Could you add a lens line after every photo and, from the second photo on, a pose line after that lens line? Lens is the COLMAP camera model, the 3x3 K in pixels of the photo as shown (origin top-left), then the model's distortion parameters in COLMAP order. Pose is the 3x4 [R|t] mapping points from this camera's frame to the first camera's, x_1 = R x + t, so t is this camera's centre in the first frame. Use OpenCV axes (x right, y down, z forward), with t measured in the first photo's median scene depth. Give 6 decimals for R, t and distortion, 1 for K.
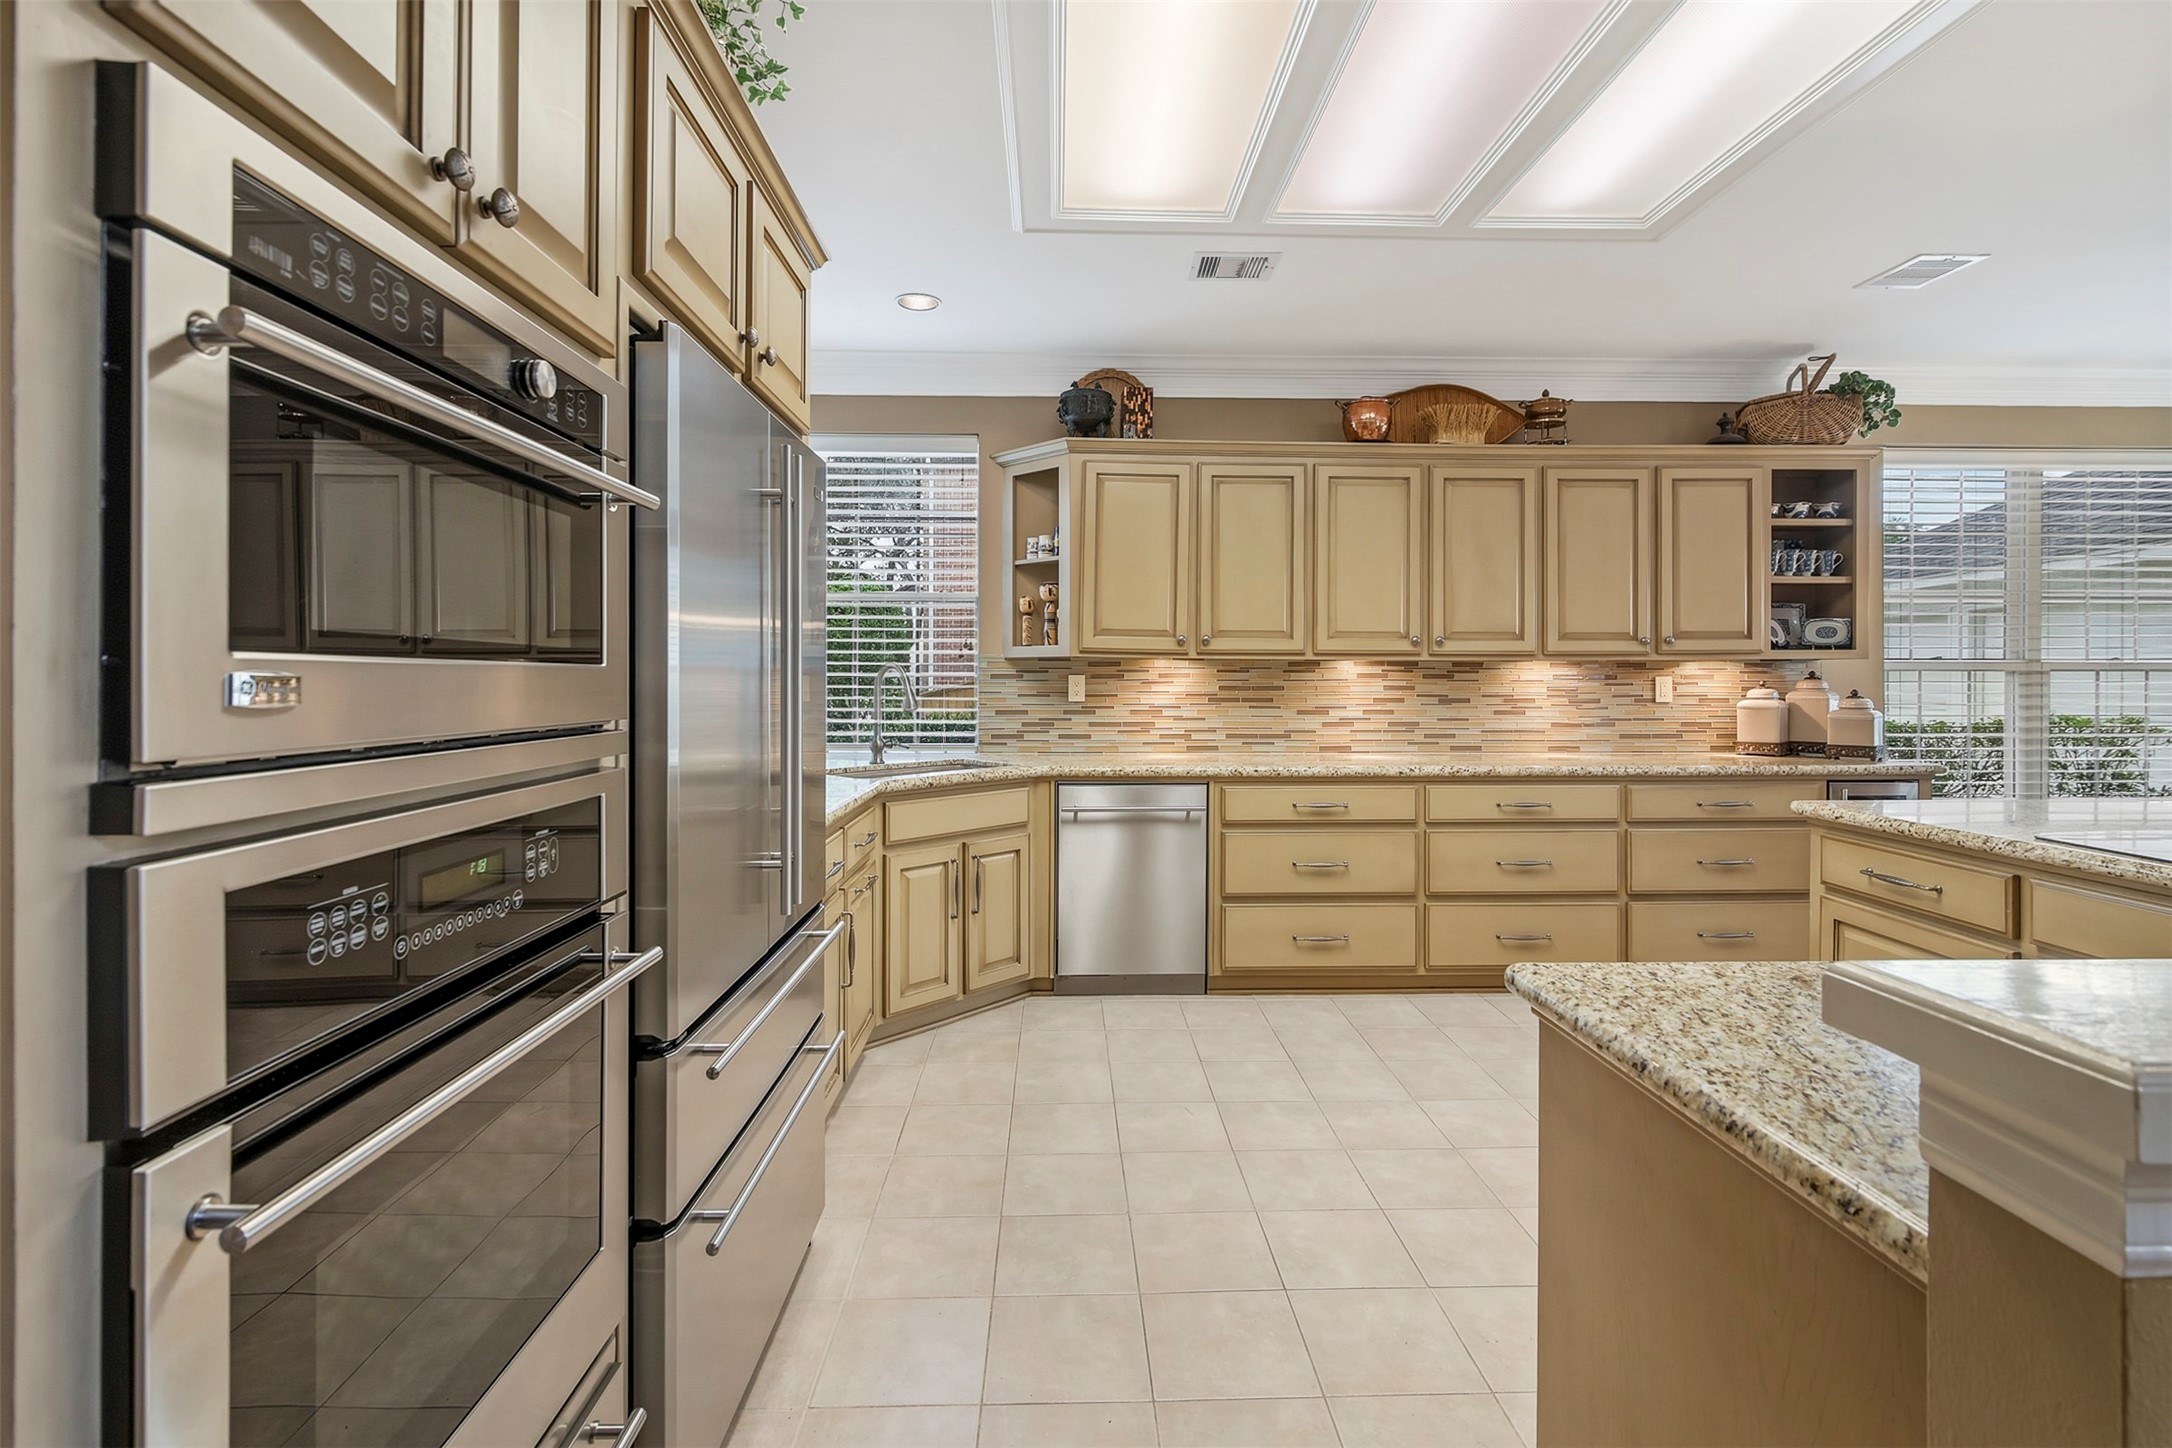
lens RADIAL K [[986.8, 0, 1086.1], [0, 986.8, 674.6], [0, 0, 1]] dist [-0.000861, 0.000001]
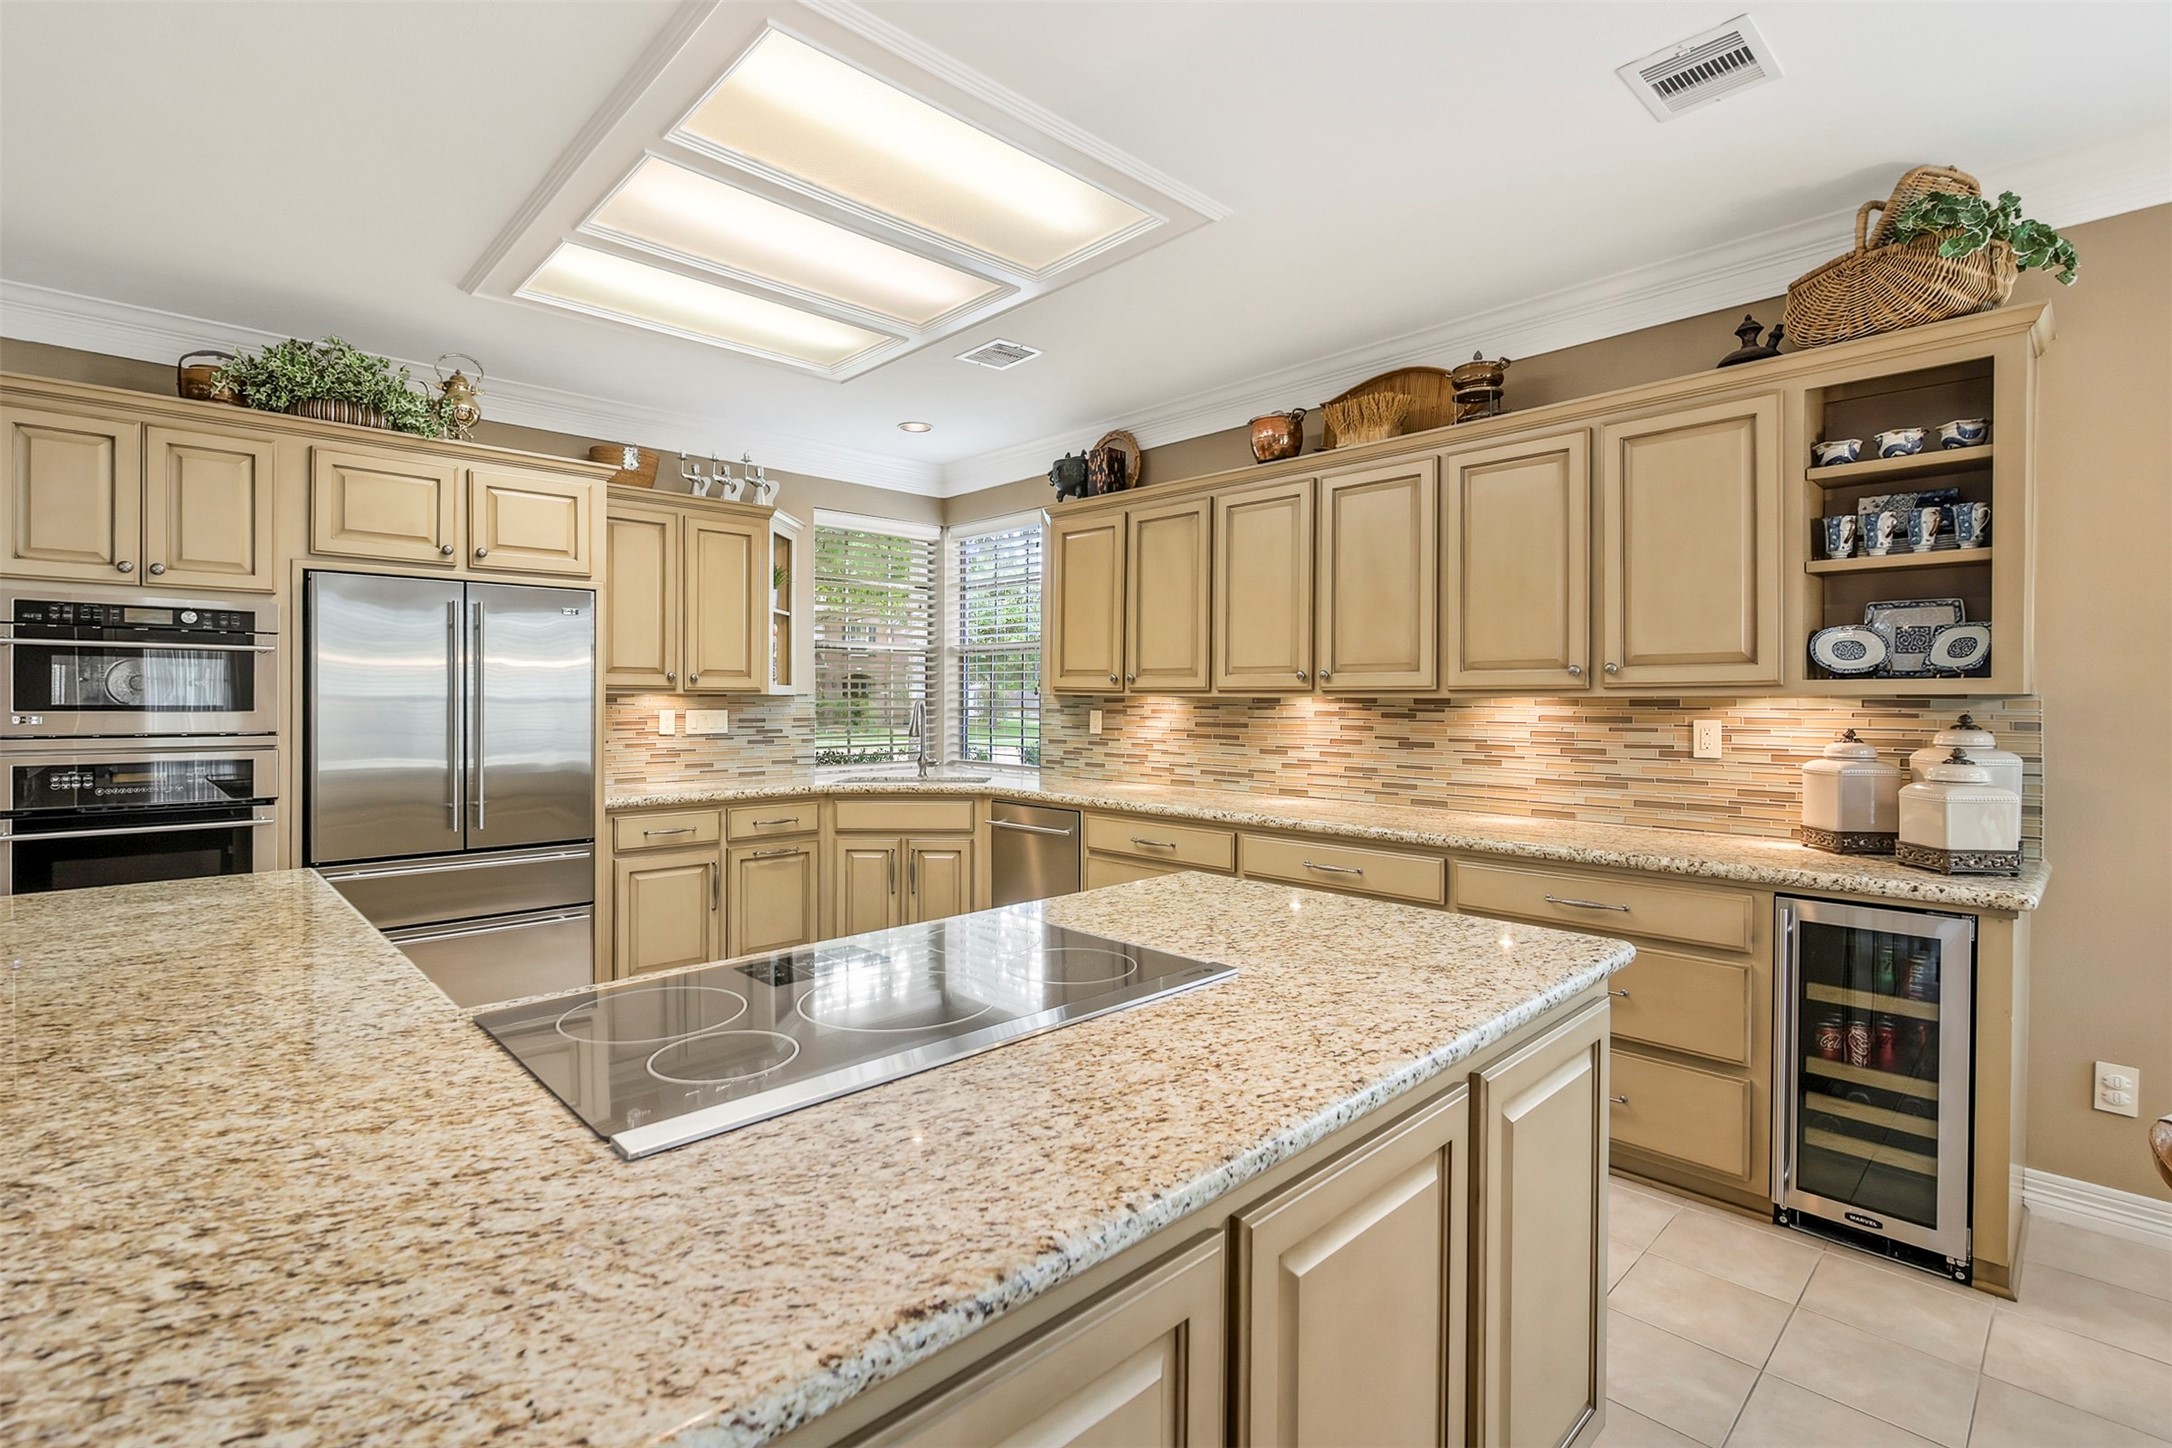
lens RADIAL K [[991.4, 0, 1081.5], [0, 991.4, 707.8], [0, 0, 1]] dist [-0.002031, -0.000191]
pose [[0.671557, 0.007022, -0.740920, 0.812836], [-0.001315, 0.999965, 0.008284, -0.011540], [0.740952, -0.004589, 0.671542, 0.229768]]
